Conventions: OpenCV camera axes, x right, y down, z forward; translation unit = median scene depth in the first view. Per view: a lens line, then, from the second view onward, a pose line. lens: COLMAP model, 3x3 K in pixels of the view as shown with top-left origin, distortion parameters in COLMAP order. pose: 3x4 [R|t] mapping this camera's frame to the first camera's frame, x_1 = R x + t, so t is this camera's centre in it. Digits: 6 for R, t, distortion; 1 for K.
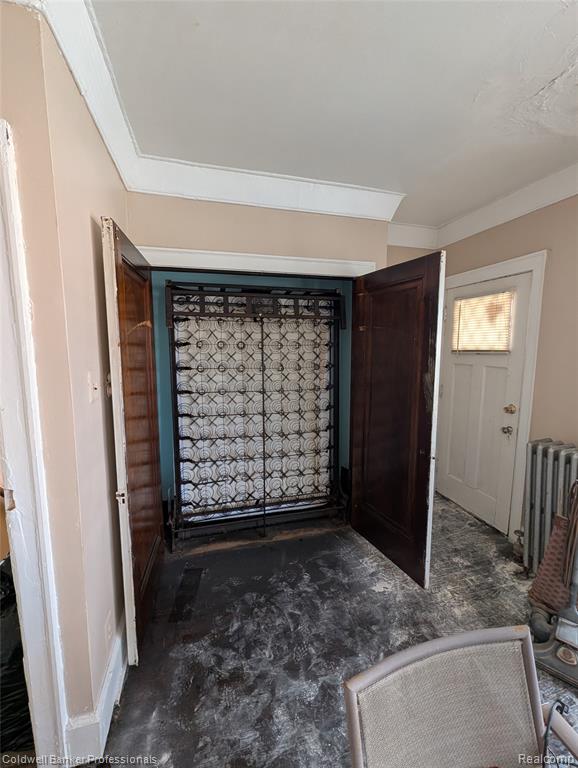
lens RADIAL K [[316.3, 0, 288.9], [0, 316.3, 380.5], [0, 0, 1]] dist [0.001248, -0.001371]
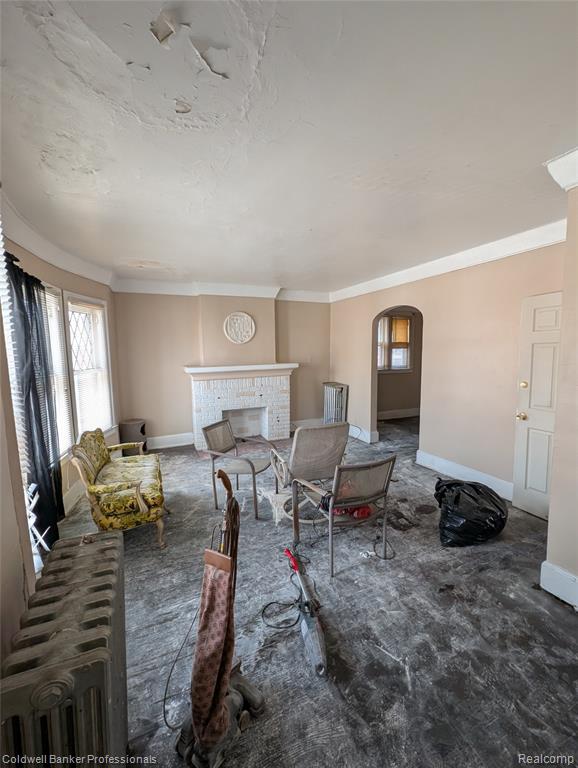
lens RADIAL K [[316.3, 0, 288.9], [0, 316.3, 380.5], [0, 0, 1]] dist [0.001248, -0.001371]
pose [[-0.987781, 0.032356, -0.152450, 0.764940], [0.000253, 0.978542, 0.206048, -0.217898], [0.155845, 0.203492, -0.966594, 1.674223]]
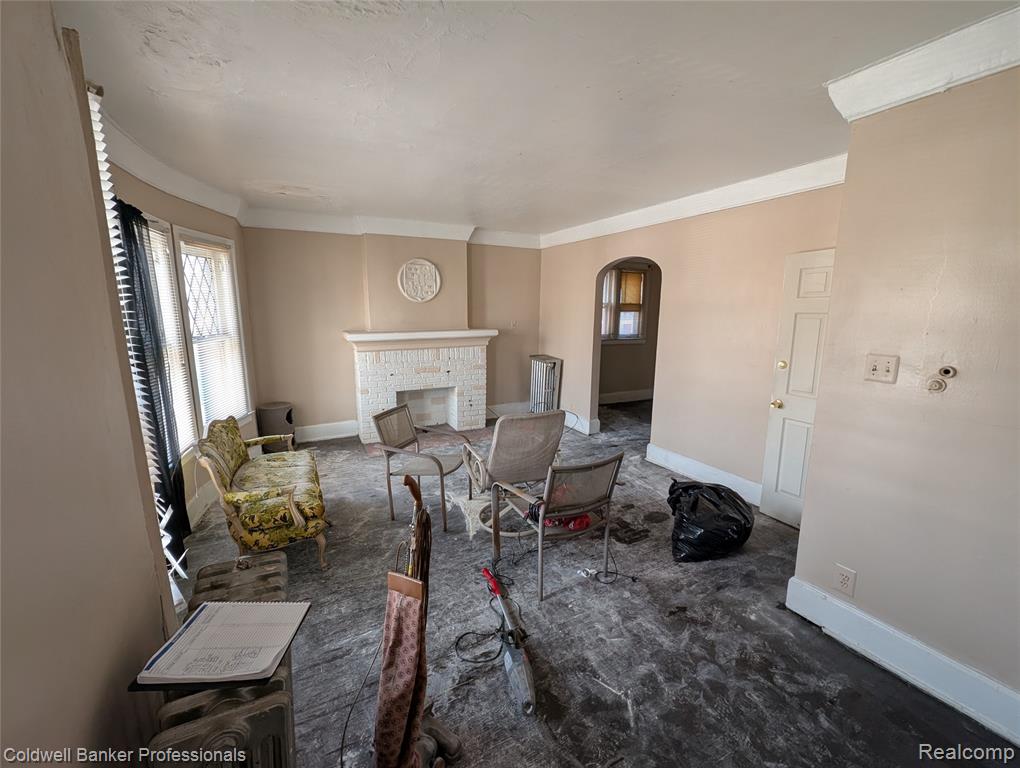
lens RADIAL K [[420.1, 0, 507.7], [0, 420.1, 380.6], [0, 0, 1]] dist [0.001248, -0.001371]
pose [[-0.977053, 0.035353, -0.210040, 0.797963], [-0.024896, 0.960413, 0.277464, -0.255124], [0.211534, 0.276327, -0.937495, 1.700014]]
